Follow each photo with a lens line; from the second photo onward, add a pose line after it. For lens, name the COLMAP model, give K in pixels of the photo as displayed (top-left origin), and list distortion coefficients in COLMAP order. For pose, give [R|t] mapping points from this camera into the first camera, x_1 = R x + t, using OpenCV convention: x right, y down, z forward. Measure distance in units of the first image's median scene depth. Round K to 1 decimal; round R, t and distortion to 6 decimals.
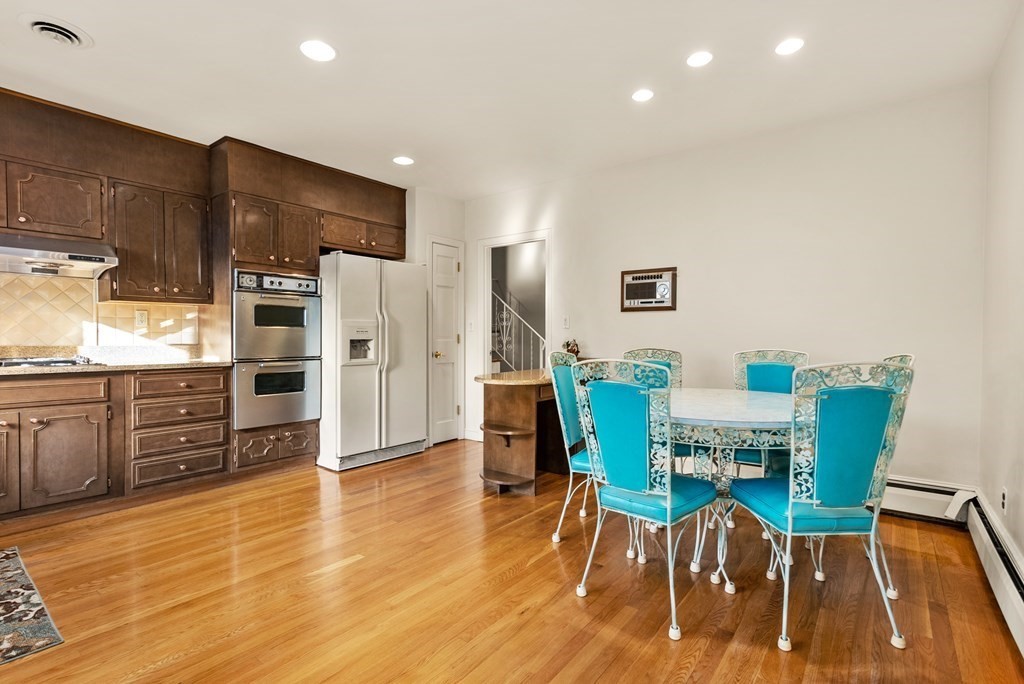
lens RADIAL K [[477.0, 0, 511.2], [0, 477.0, 347.2], [0, 0, 1]] dist [-0.002063, 0.001412]
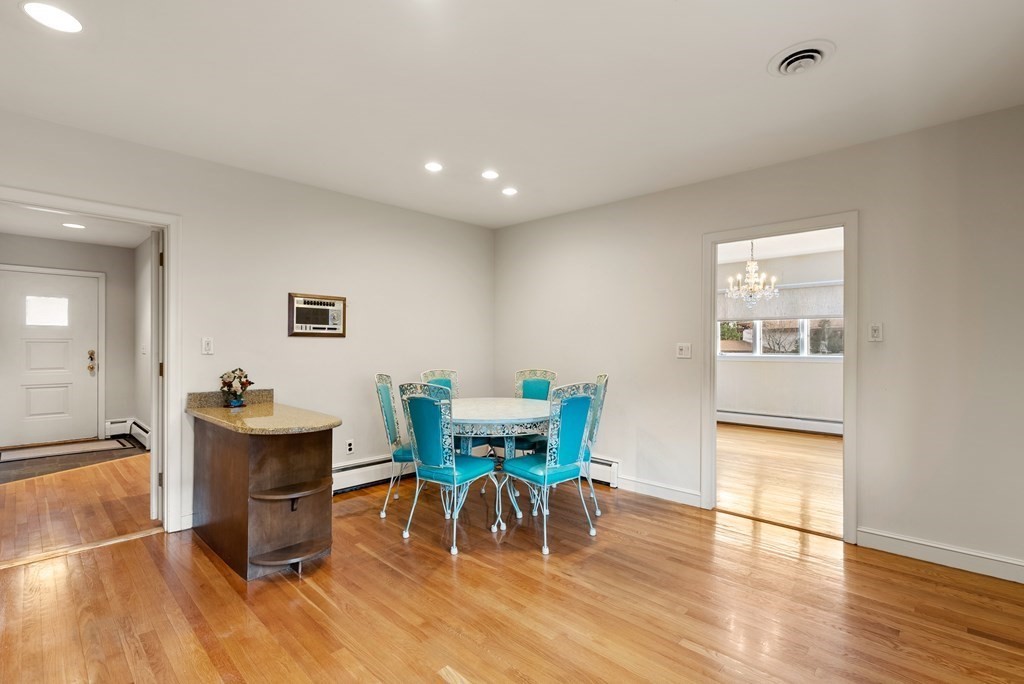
lens RADIAL K [[477.0, 0, 517.2], [0, 477.0, 342.9], [0, 0, 1]] dist [-0.002063, 0.001412]
pose [[0.109736, 0.000228, 0.993961, -0.673764], [0.015024, 0.999885, -0.001888, -0.056668], [-0.993847, 0.015141, 0.109720, 0.491319]]
